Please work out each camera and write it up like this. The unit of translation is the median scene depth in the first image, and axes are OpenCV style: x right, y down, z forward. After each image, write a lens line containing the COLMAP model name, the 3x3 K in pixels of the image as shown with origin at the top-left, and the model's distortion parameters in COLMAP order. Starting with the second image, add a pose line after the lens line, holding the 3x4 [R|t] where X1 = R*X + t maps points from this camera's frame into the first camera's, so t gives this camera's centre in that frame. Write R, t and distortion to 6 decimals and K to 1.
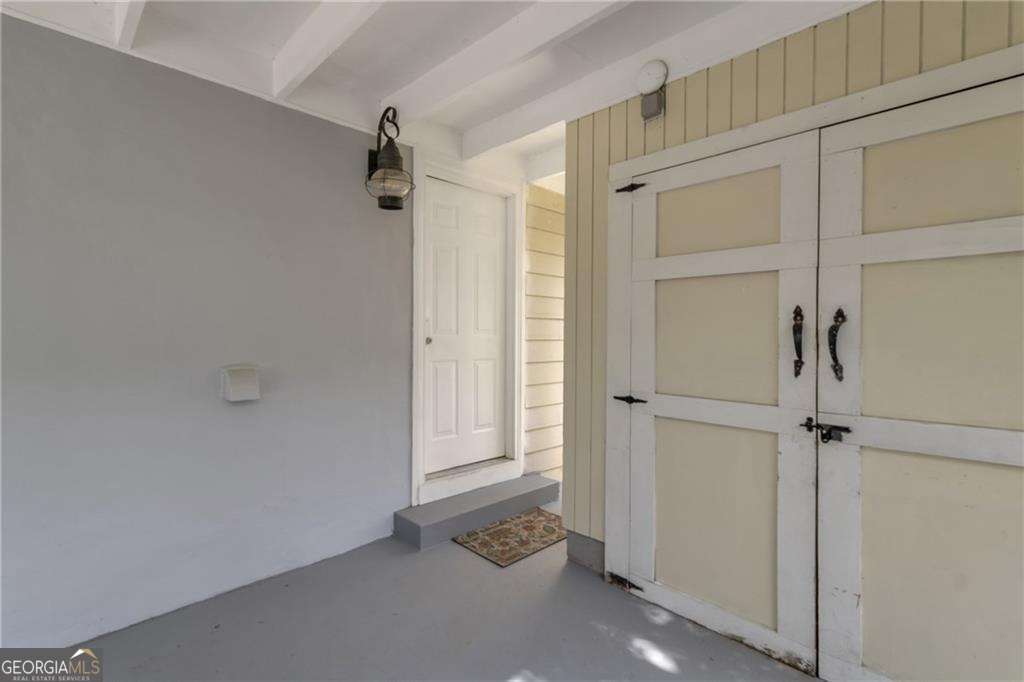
lens RADIAL K [[479.4, 0, 511.9], [0, 479.4, 340.3], [0, 0, 1]] dist [0.014683, 0.000031]
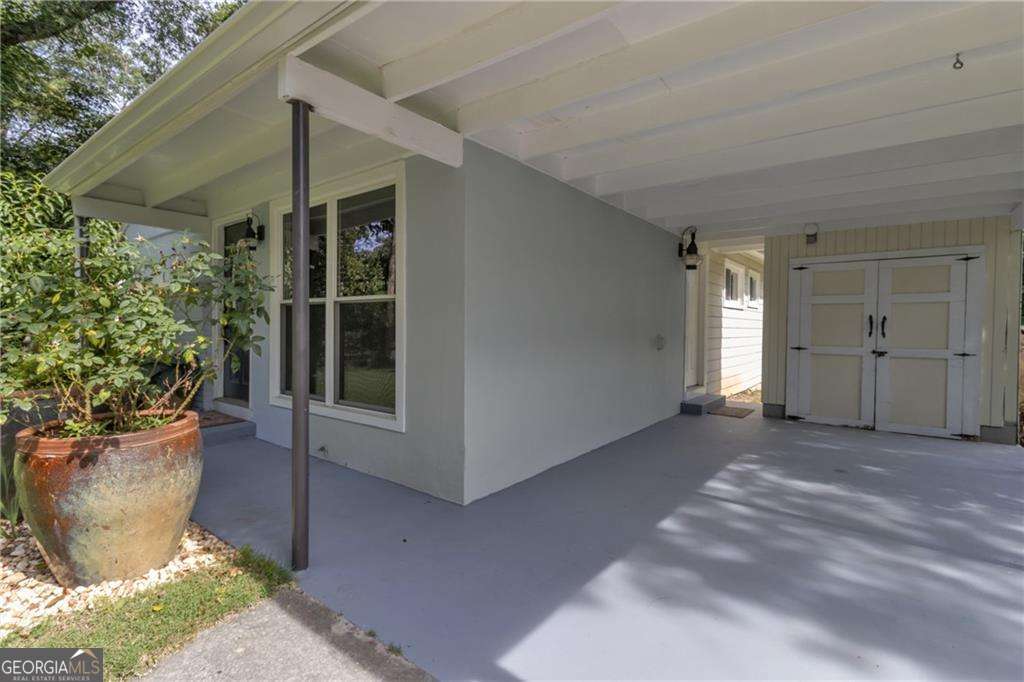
lens RADIAL K [[479.4, 0, 512.6], [0, 479.4, 337.4], [0, 0, 1]] dist [0.014683, 0.000031]
pose [[0.990917, -0.000476, 0.134475, -2.101287], [-0.001137, 0.999928, 0.011915, 0.041230], [-0.134471, -0.011959, 0.990845, -1.780813]]
